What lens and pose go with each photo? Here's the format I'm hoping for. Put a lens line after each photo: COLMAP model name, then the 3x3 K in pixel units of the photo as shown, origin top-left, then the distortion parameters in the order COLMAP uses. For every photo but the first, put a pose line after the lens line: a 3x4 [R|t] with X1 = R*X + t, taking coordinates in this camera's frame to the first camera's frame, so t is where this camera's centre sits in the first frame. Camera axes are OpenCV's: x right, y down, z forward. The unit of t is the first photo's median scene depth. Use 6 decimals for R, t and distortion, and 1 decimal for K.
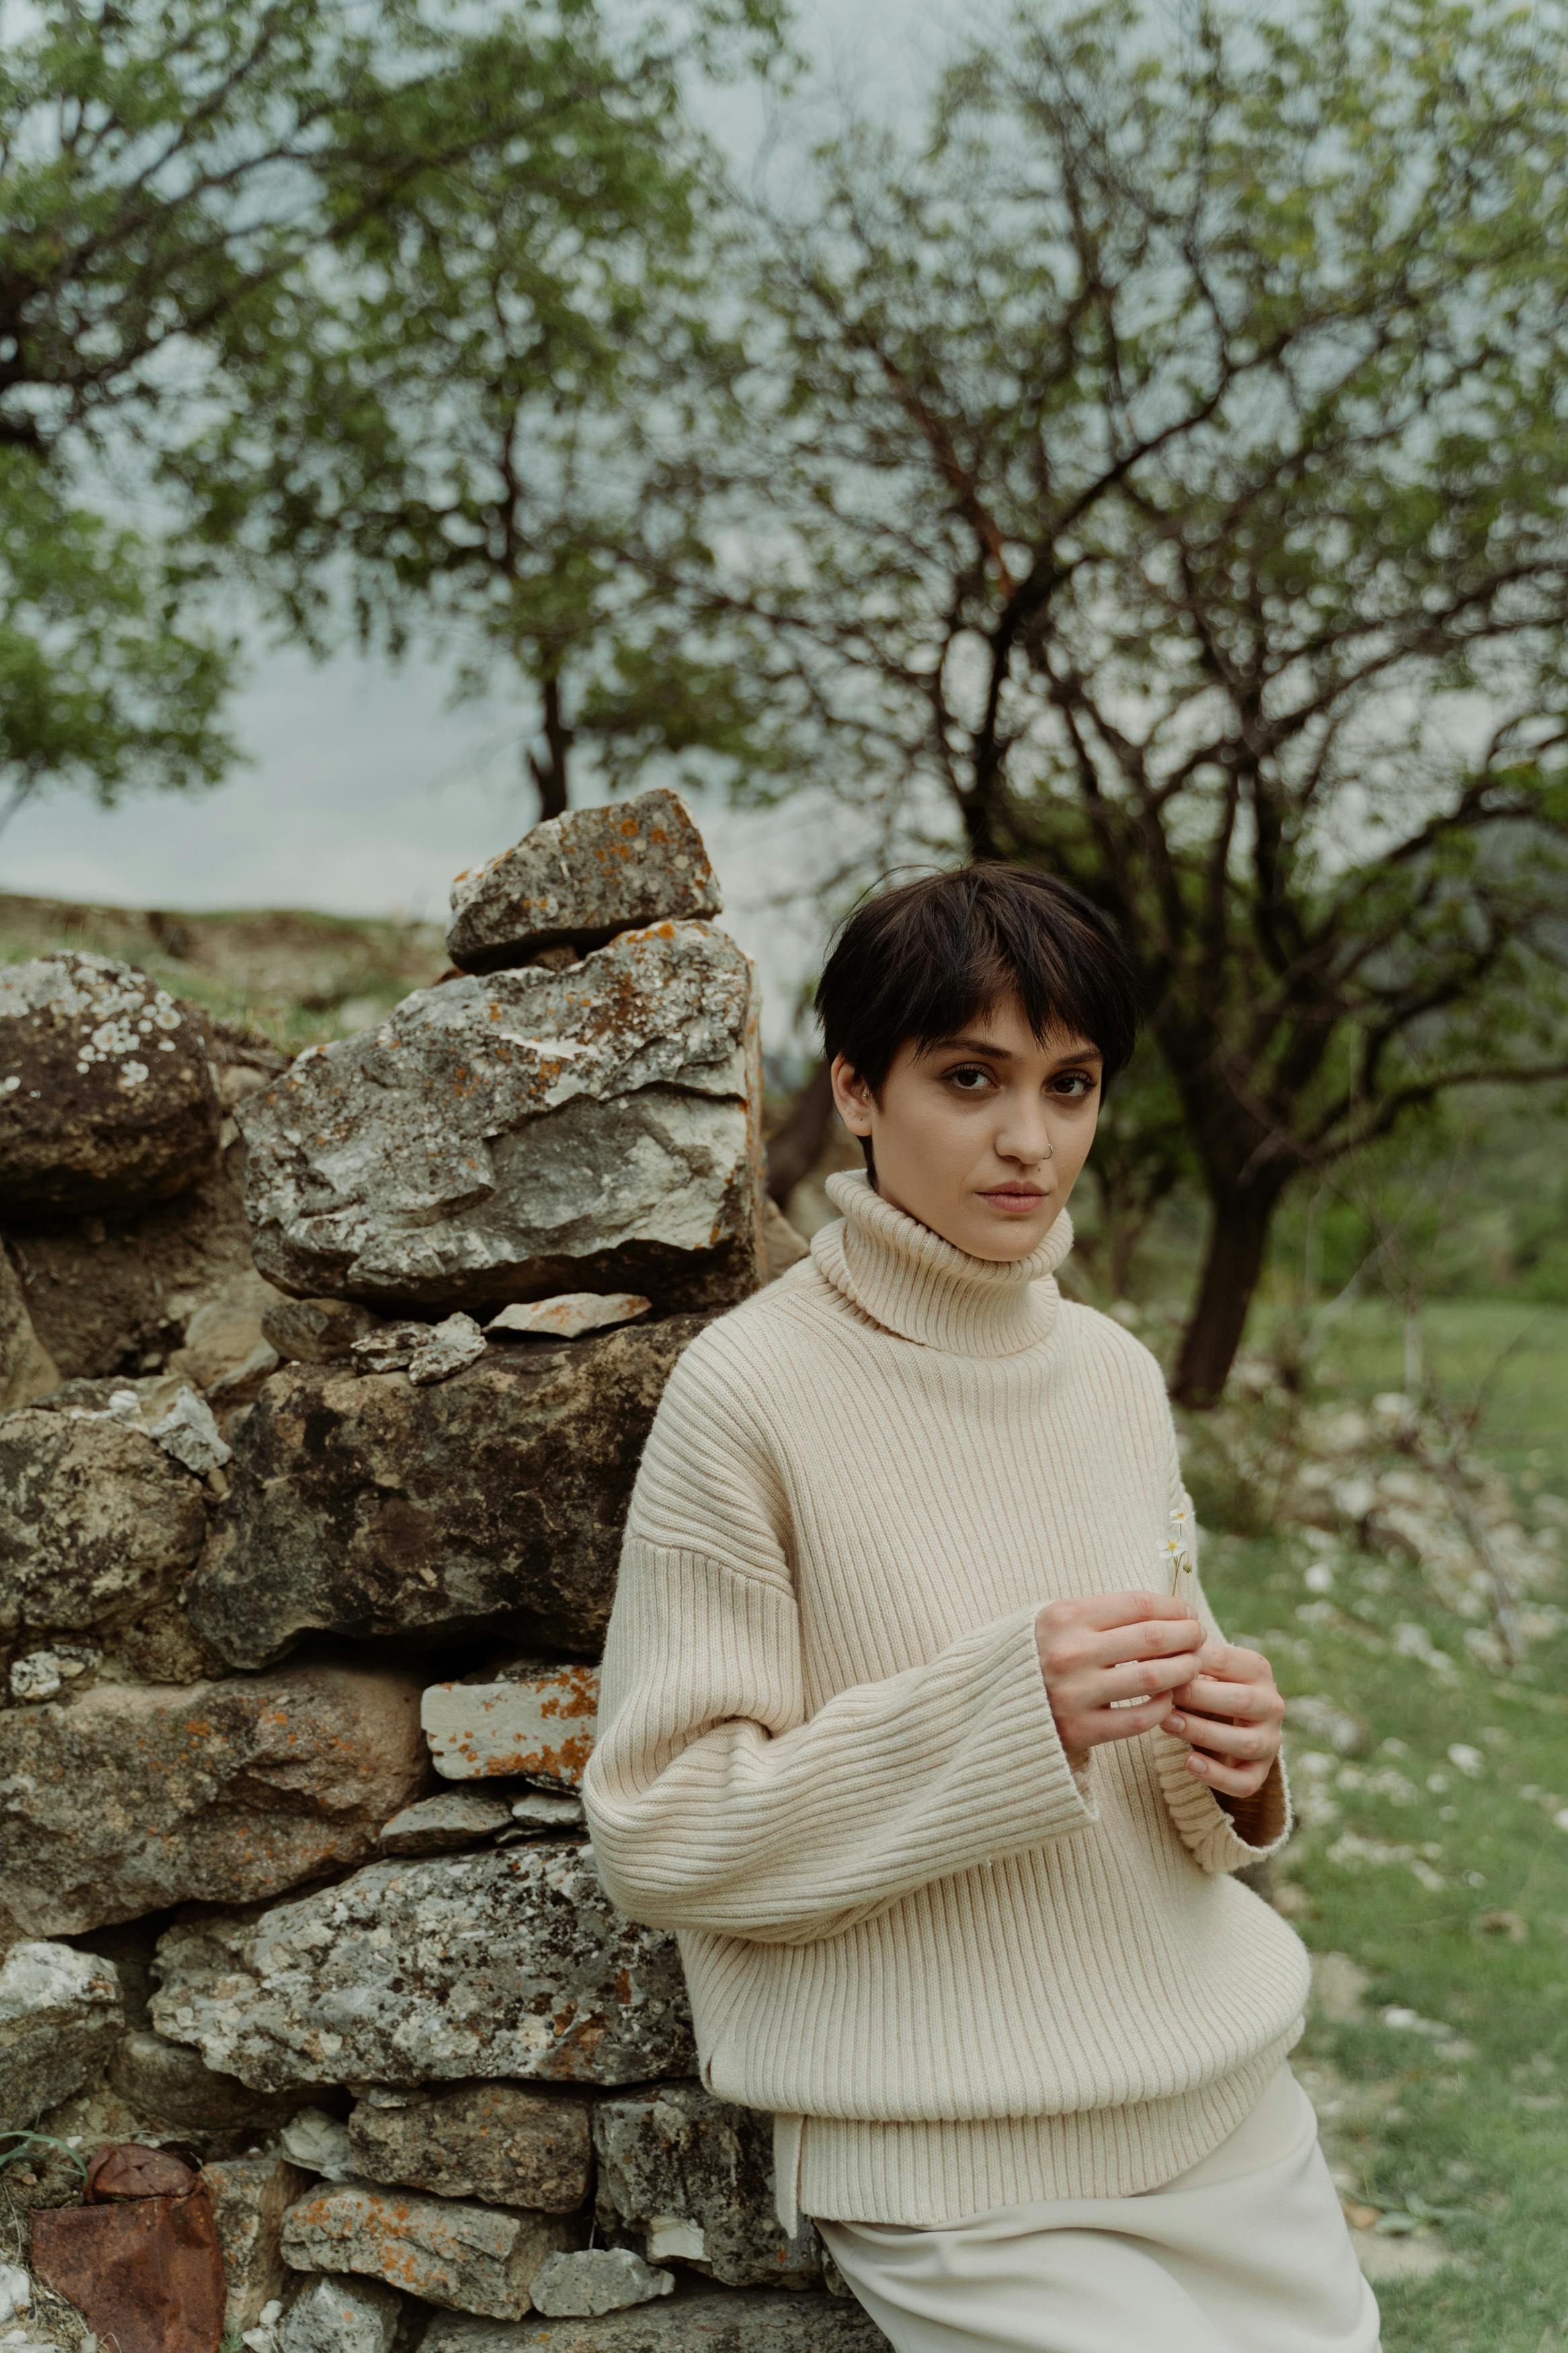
lens RADIAL K [[2661.4, 0, 783.8], [0, 2661.4, 1141.4], [0, 0, 1]] dist [-0.008609, -0.036417]
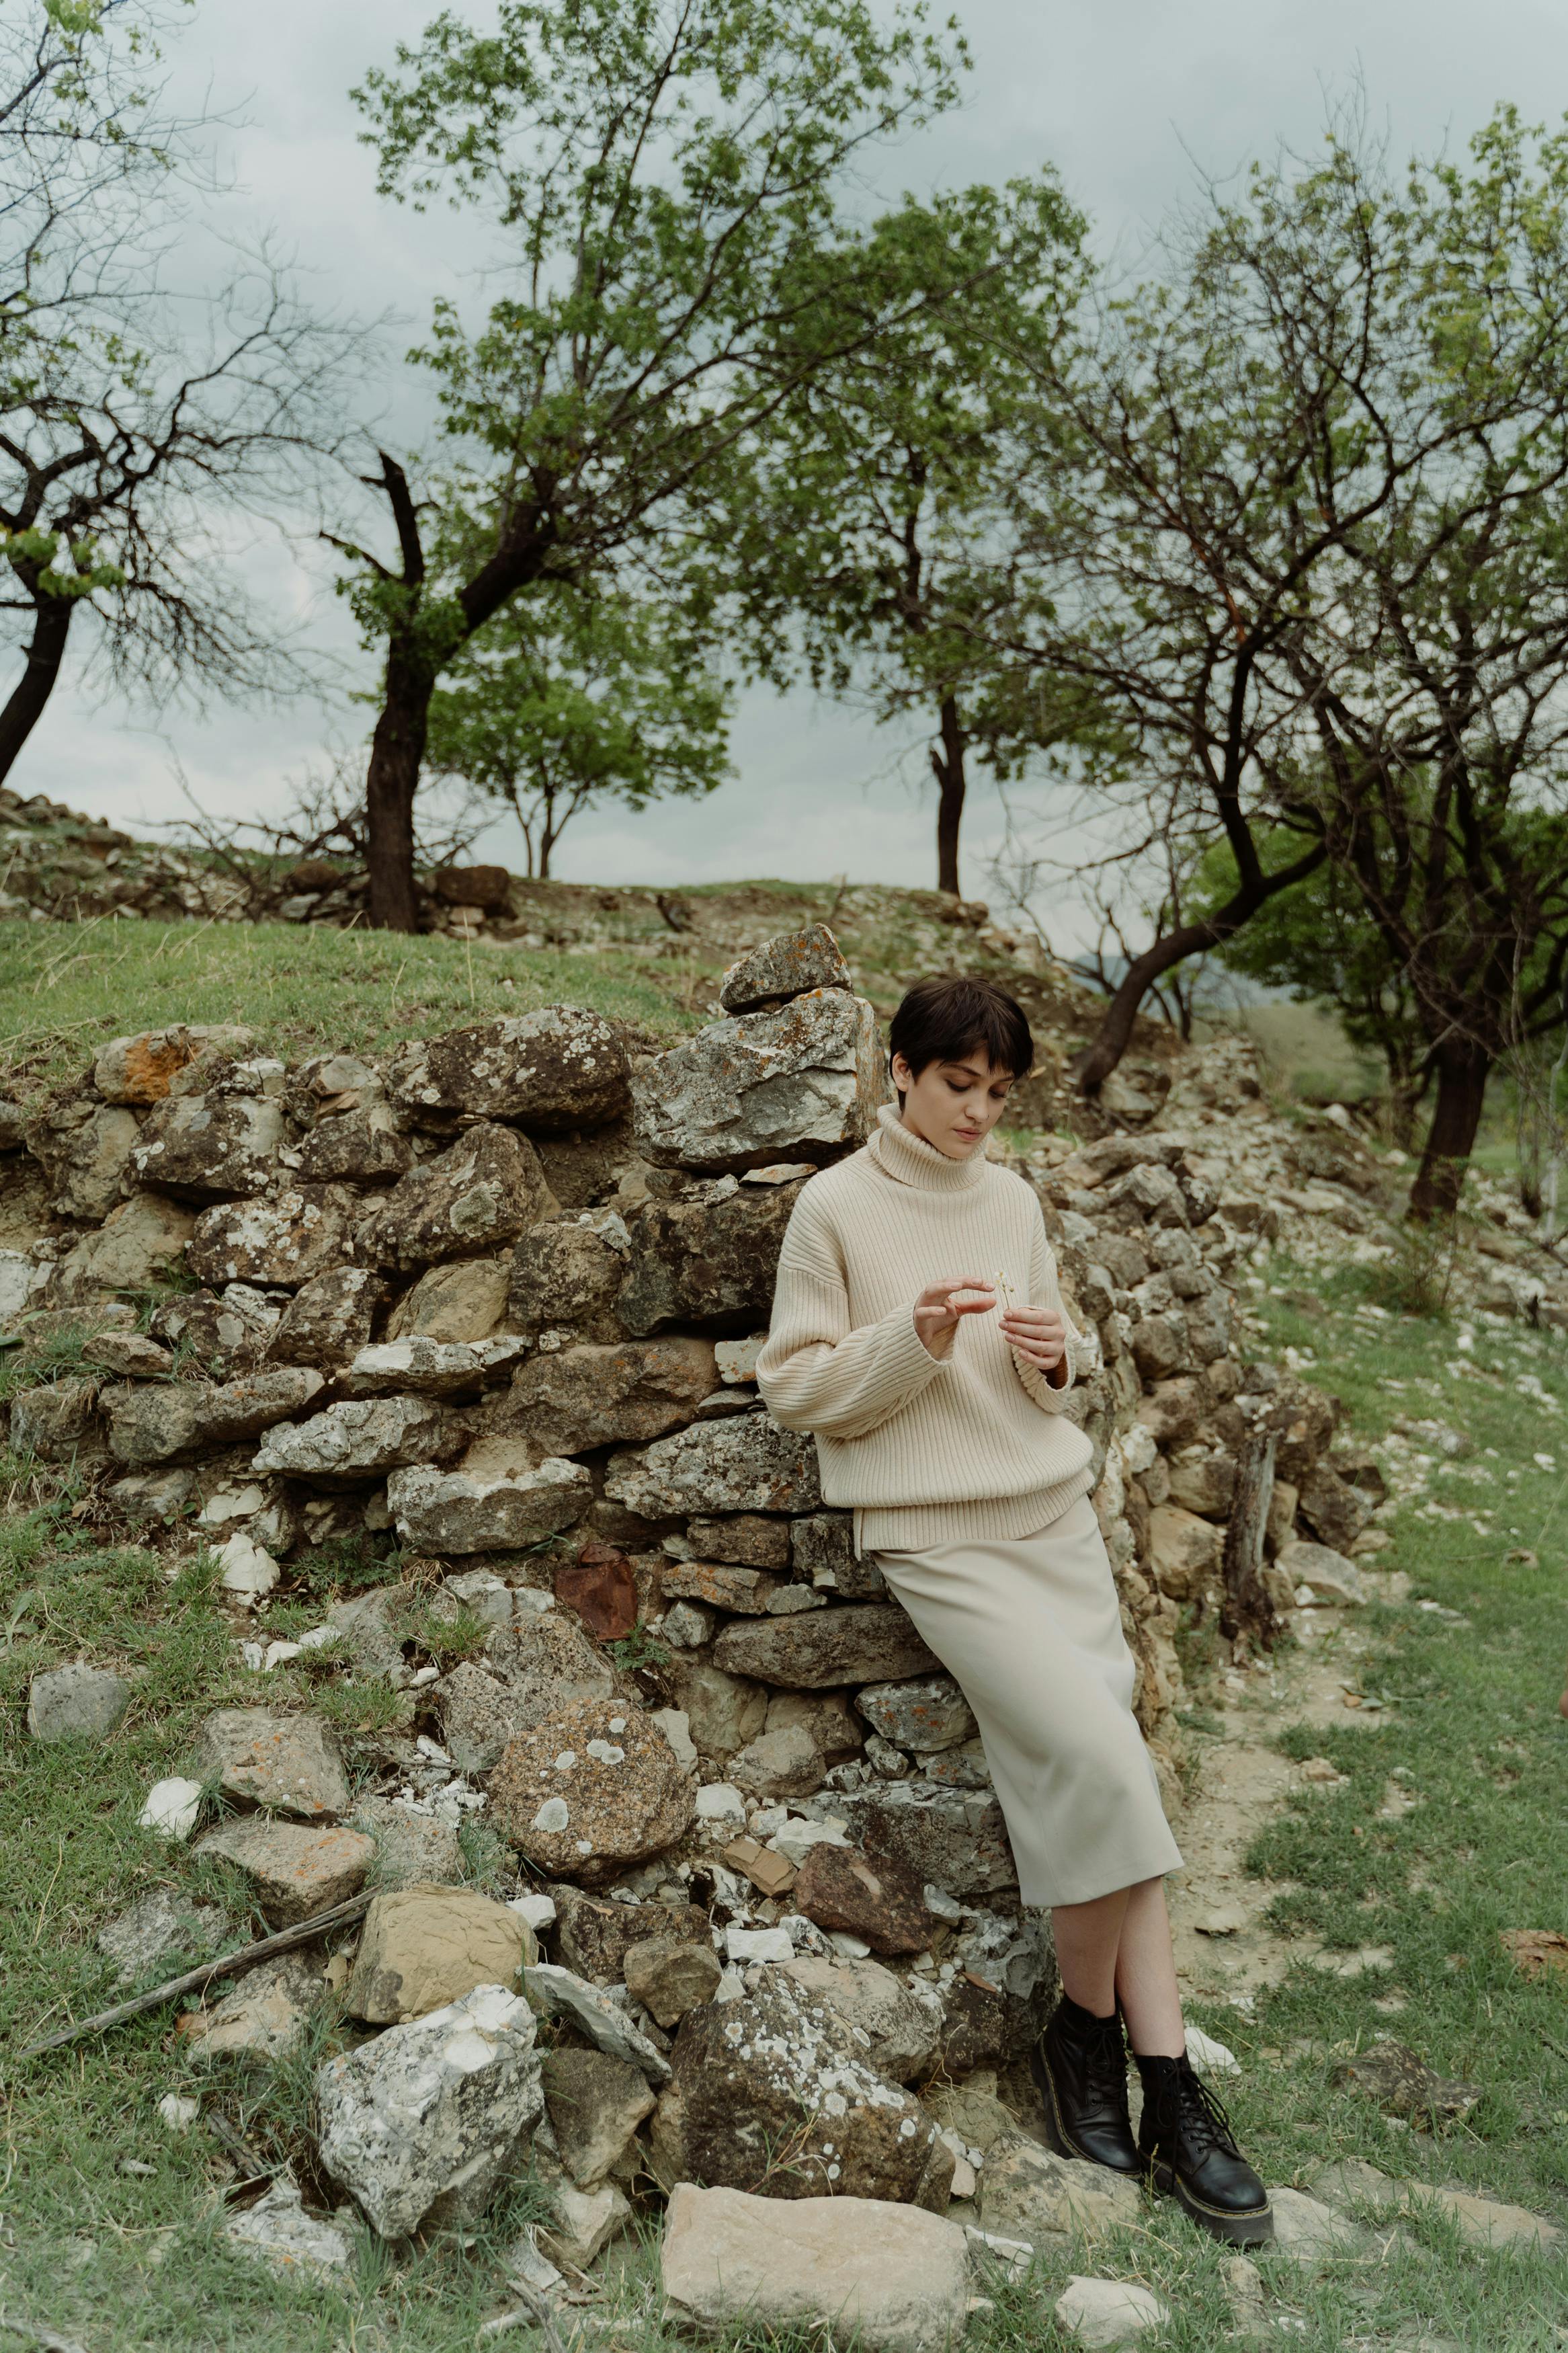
lens RADIAL K [[2661.4, 0, 783.8], [0, 2661.4, 1141.4], [0, 0, 1]] dist [-0.008609, -0.036417]
pose [[0.974297, -0.025988, -0.223763, 0.411431], [0.038592, 0.997894, 0.052136, -0.074543], [0.221937, -0.059431, 0.973248, -1.113252]]
